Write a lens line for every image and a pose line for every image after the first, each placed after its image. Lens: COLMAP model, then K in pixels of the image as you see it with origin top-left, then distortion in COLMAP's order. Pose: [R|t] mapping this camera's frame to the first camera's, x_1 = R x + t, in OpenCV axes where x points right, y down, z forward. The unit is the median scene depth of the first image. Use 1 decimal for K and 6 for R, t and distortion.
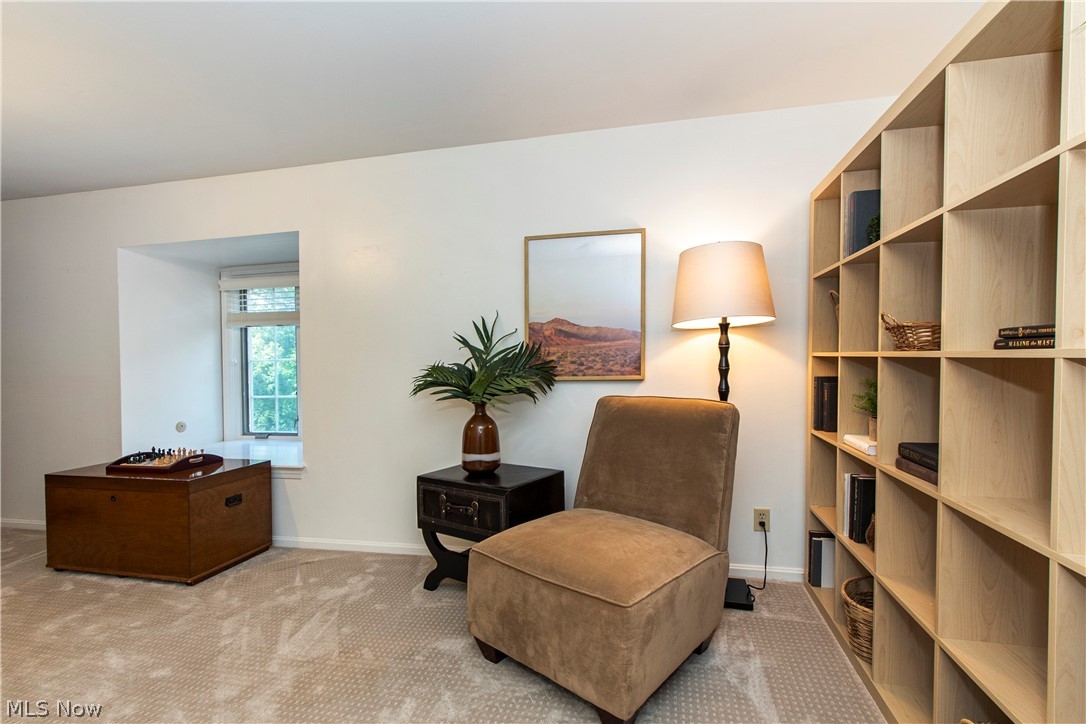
lens RADIAL K [[500.9, 0, 544.1], [0, 500.9, 359.2], [0, 0, 1]] dist [-0.005555, -0.000146]
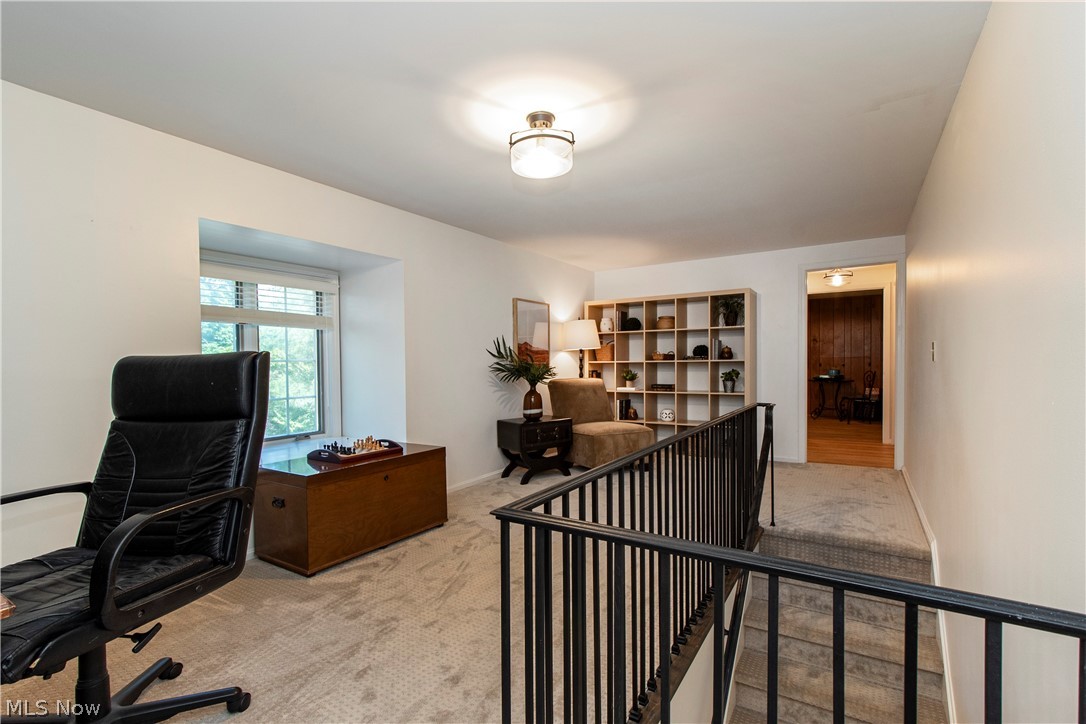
lens RADIAL K [[500.9, 0, 540.9], [0, 500.9, 369.1], [0, 0, 1]] dist [-0.005555, -0.000146]
pose [[0.323857, 0.004515, 0.946095, -1.861357], [0.008821, 0.999931, -0.007791, 0.043141], [-0.946065, 0.010868, 0.323795, 0.295628]]
